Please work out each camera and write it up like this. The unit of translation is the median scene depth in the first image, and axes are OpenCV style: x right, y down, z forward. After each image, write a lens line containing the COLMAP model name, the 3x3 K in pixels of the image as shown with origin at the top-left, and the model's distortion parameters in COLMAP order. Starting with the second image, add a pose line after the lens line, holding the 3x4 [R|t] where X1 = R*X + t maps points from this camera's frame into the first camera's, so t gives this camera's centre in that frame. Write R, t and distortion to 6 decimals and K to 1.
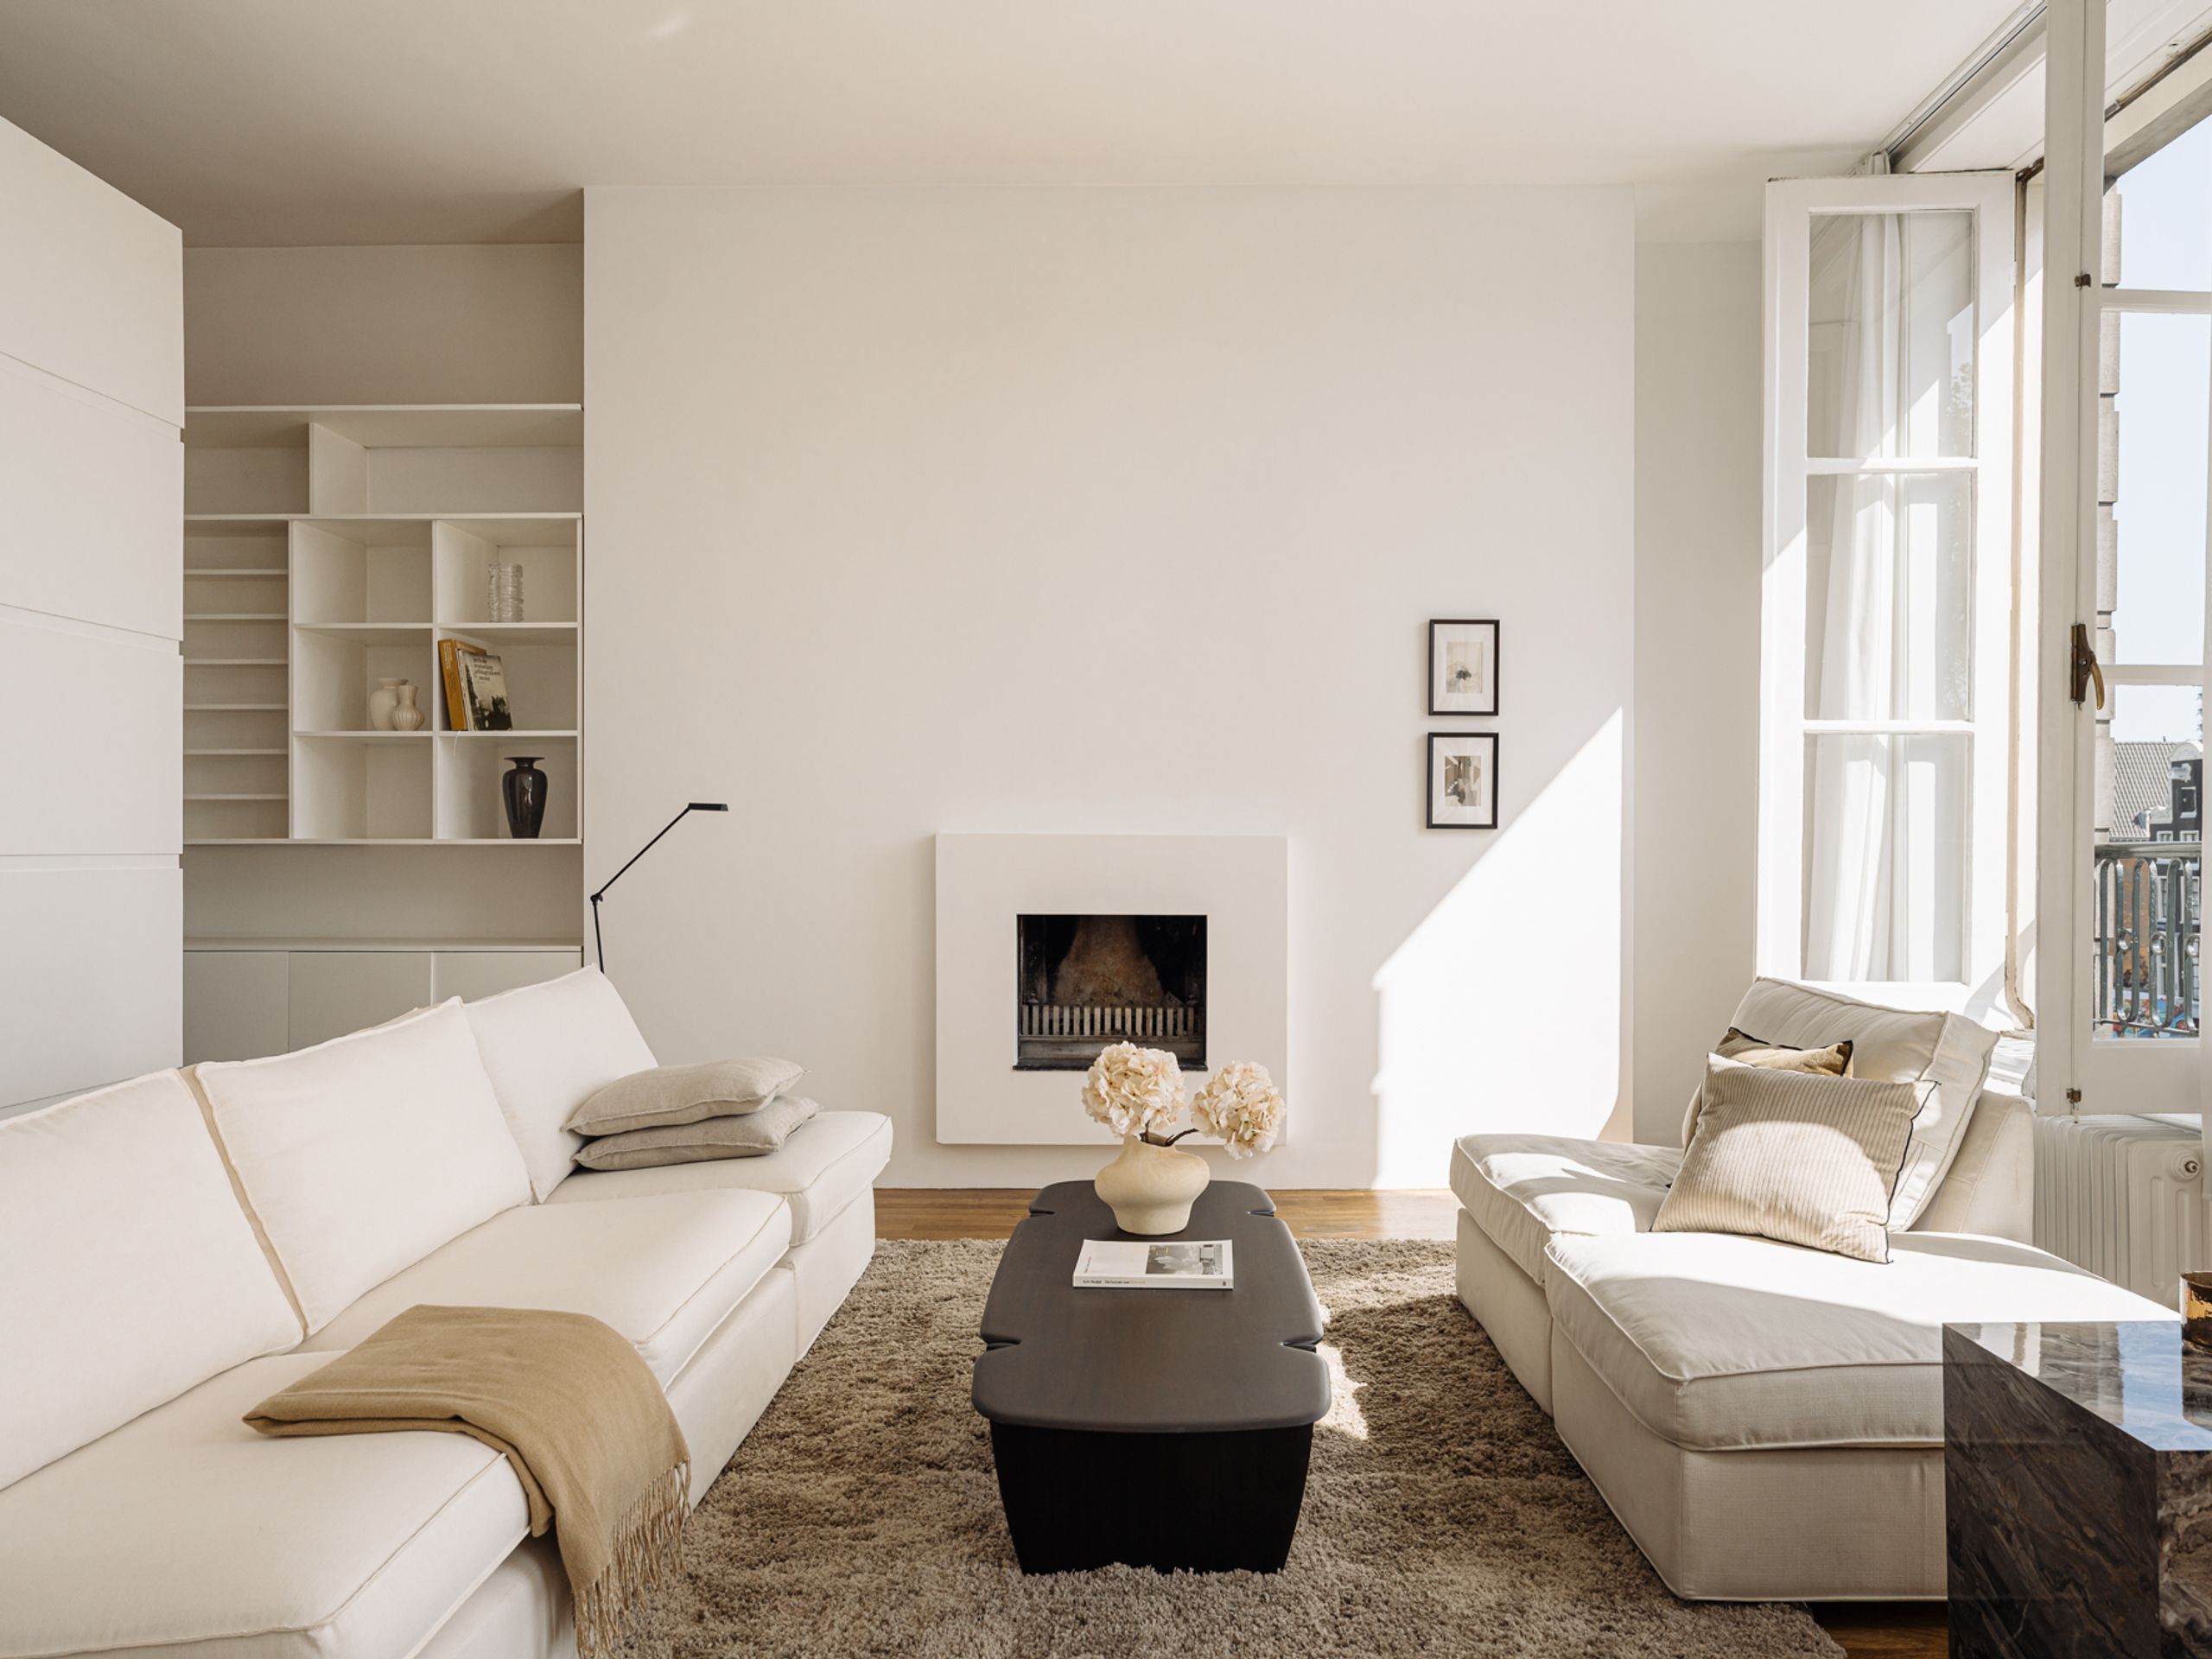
lens RADIAL K [[1522.3, 0, 1139.1], [0, 1522.3, 856.2], [0, 0, 1]] dist [0.005046, 0.002042]
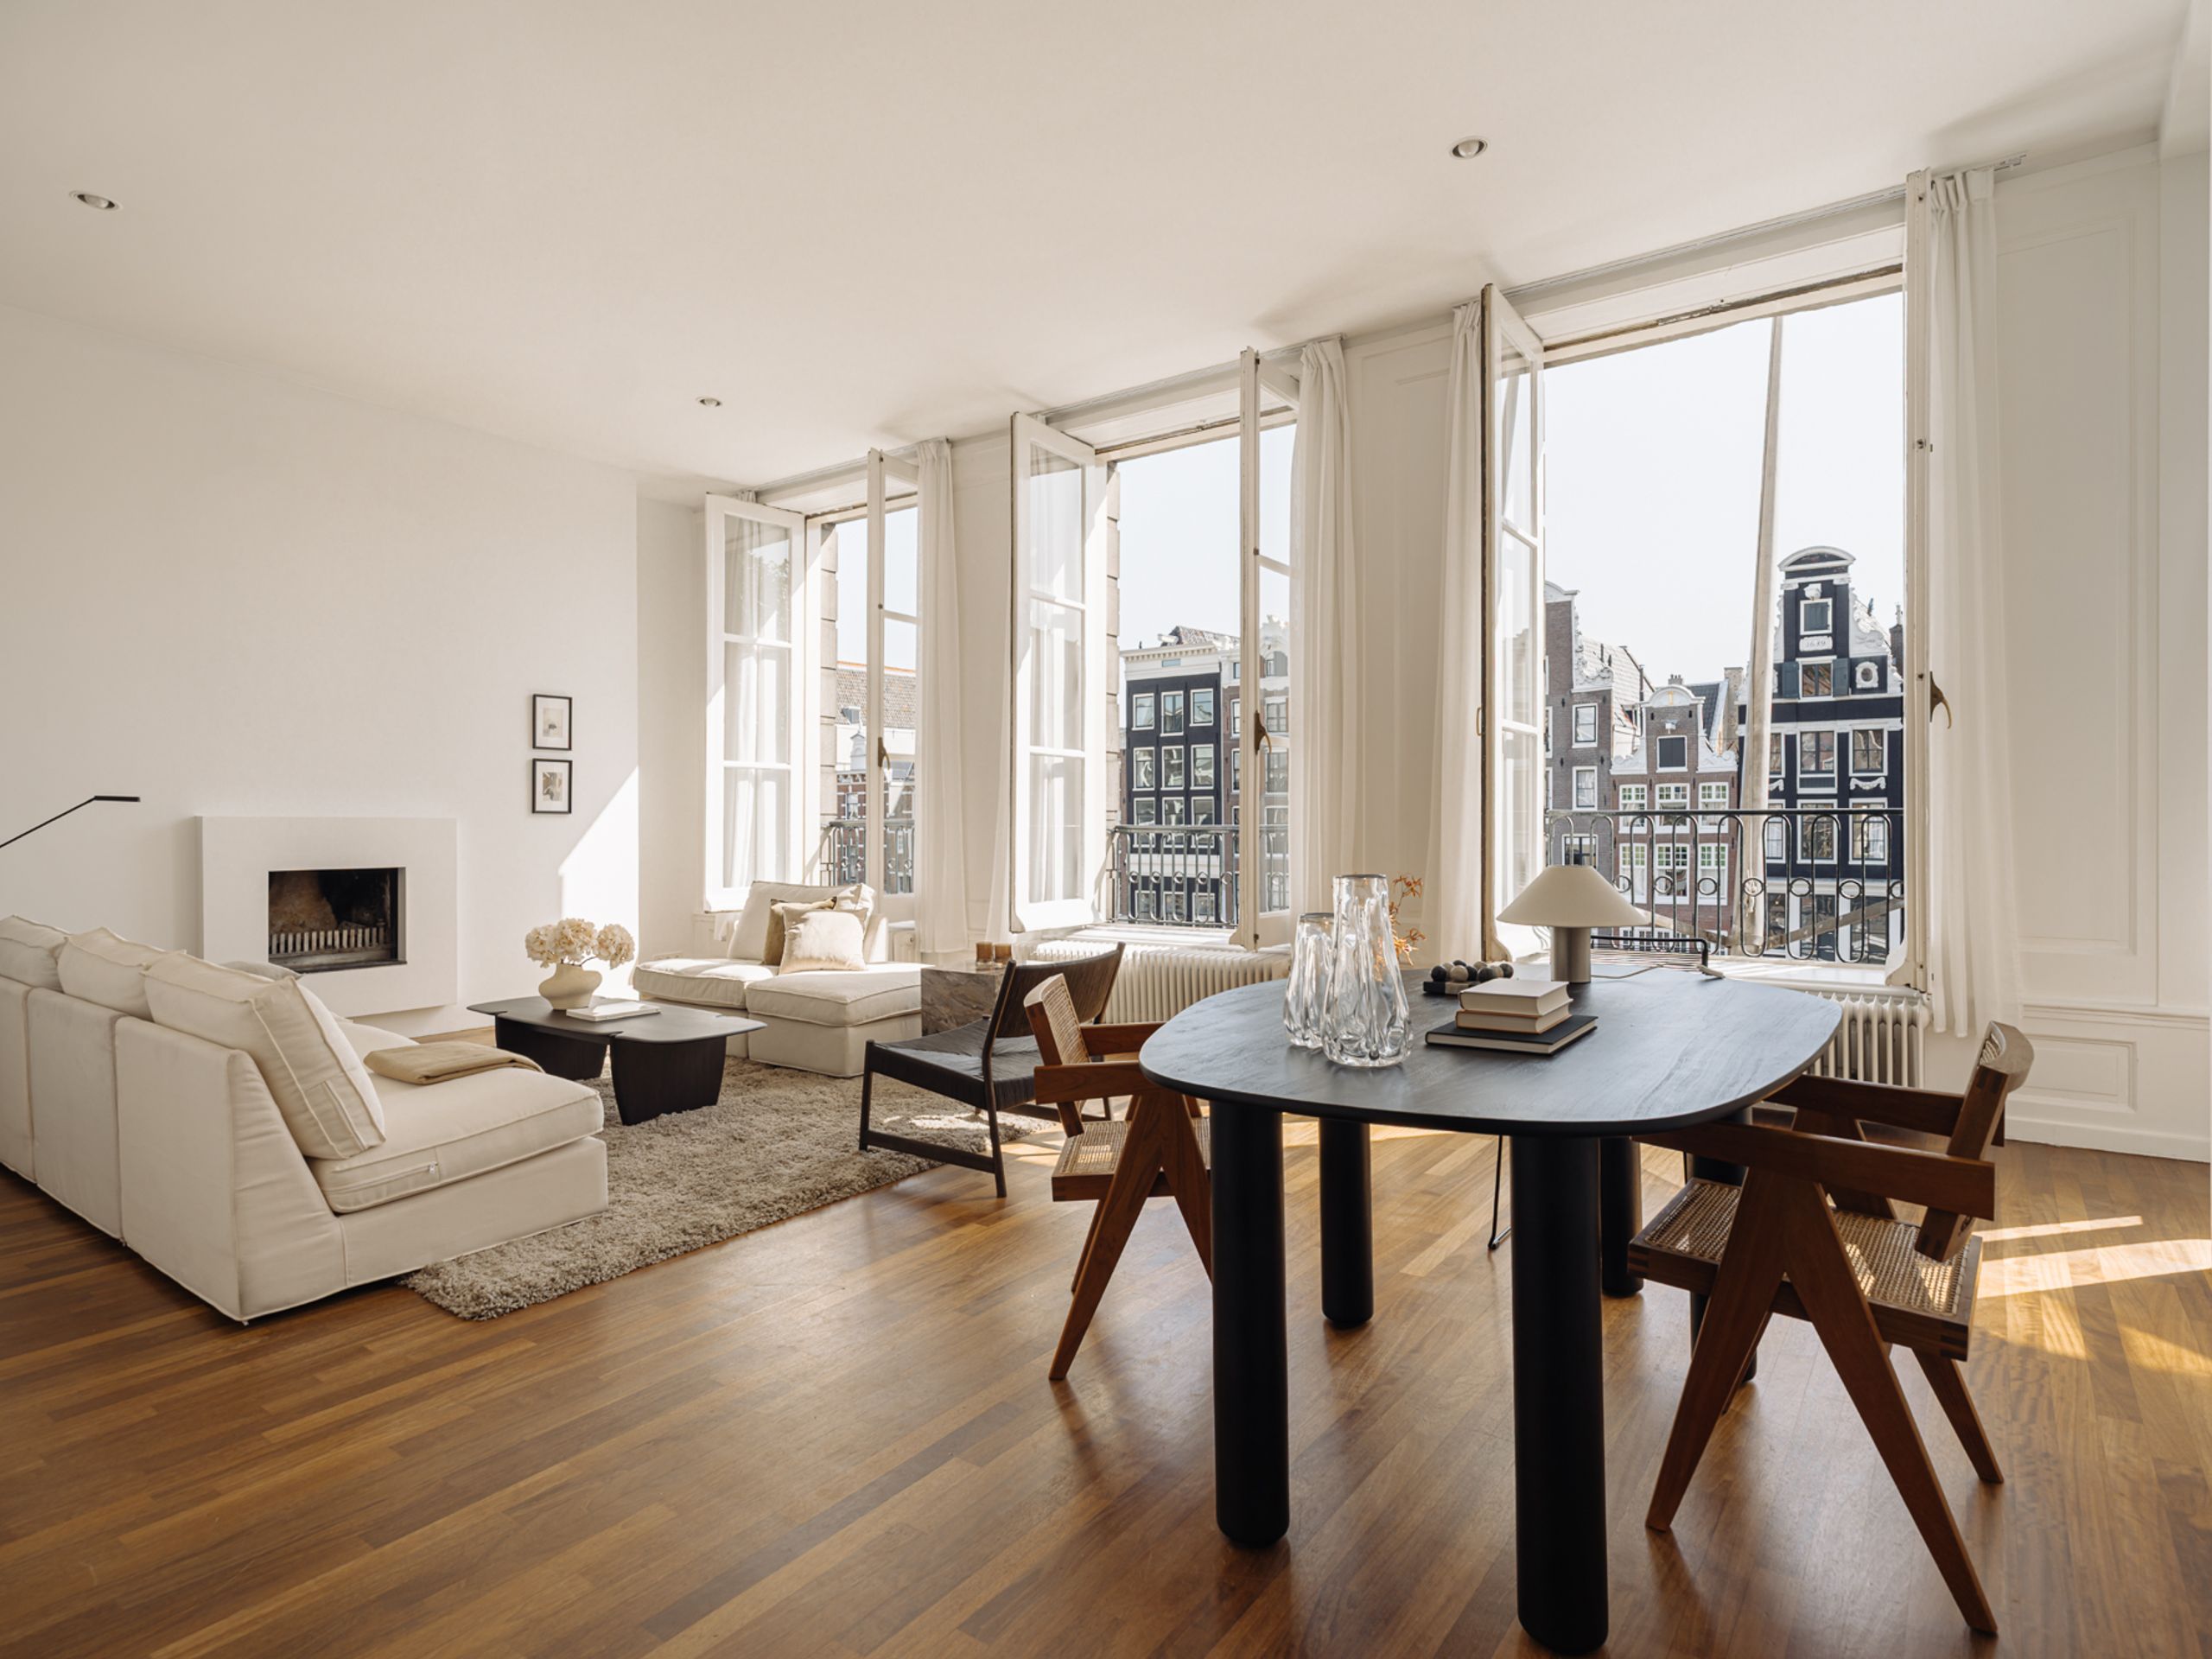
lens RADIAL K [[1192.5, 0, 1096.0], [0, 1192.5, 834.5], [0, 0, 1]] dist [0.010891, -0.000057]
pose [[0.584046, -0.013995, 0.811600, -0.572787], [0.010589, 0.999898, 0.009622, 0.000116], [-0.811652, 0.002974, 0.584134, -0.343170]]
